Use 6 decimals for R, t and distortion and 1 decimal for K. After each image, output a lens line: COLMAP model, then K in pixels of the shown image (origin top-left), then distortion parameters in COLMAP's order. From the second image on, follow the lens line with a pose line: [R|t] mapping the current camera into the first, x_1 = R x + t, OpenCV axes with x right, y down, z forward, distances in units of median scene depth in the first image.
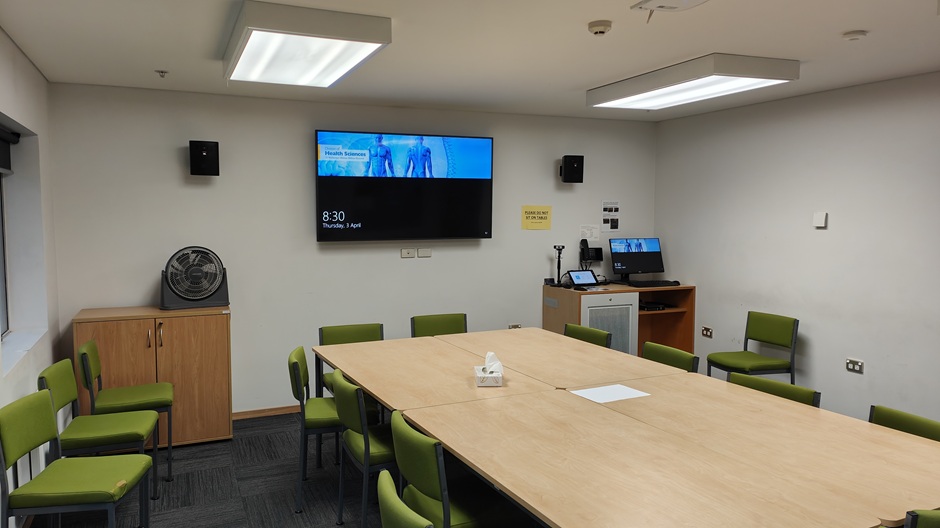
lens RADIAL K [[685.8, 0, 466.1], [0, 685.8, 267.4], [0, 0, 1]] dist [0.056779, 0.001594]
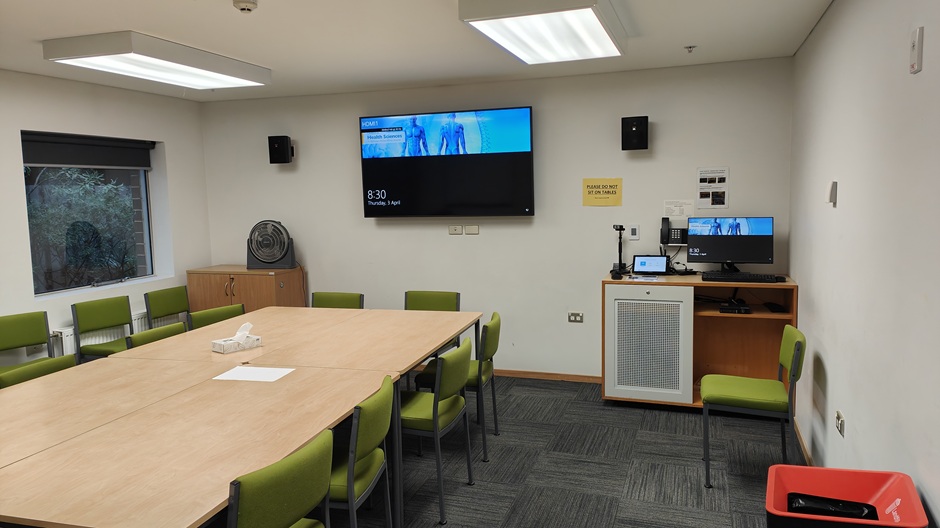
lens RADIAL K [[680.4, 0, 444.9], [0, 680.4, 263.6], [0, 0, 1]] dist [0.059659, 0.000531]
pose [[0.741178, 0.057951, -0.668802, 0.602417], [-0.033559, 0.998220, 0.049304, -0.020404], [0.670469, -0.014099, 0.741804, 0.251257]]
